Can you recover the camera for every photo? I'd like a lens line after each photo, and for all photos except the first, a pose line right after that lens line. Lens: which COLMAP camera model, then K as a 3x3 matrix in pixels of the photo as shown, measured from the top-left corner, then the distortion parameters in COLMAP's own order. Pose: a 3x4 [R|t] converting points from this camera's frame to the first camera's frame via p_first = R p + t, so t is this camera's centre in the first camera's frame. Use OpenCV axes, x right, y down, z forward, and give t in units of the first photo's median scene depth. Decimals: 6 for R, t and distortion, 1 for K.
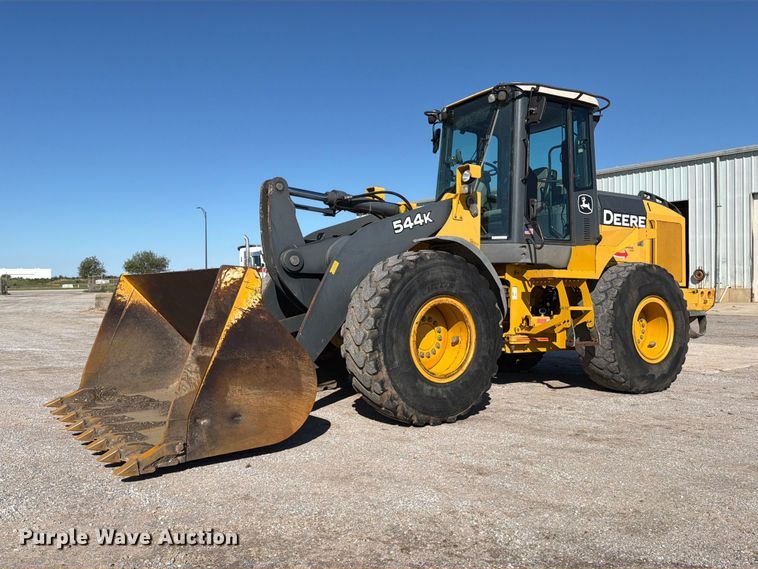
lens RADIAL K [[617.6, 0, 379.0], [0, 617.6, 284.5], [0, 0, 1]] dist [0.176991, -0.294543]
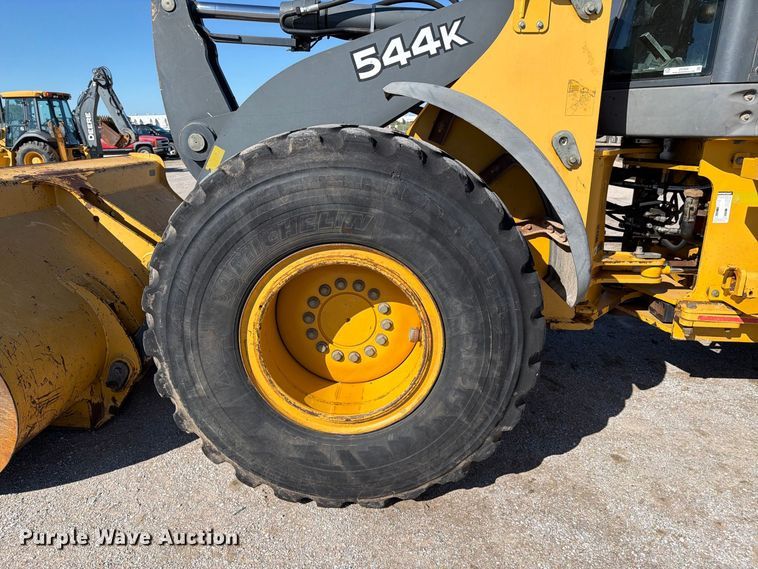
lens RADIAL K [[530.4, 0, 380.3], [0, 530.4, 290.1], [0, 0, 1]] dist [0.044587, -0.057371]
pose [[0.795035, 0.170268, -0.582175, 0.282715], [0.011019, 0.955580, 0.294525, -0.047193], [0.606463, -0.240572, 0.757844, 0.632865]]
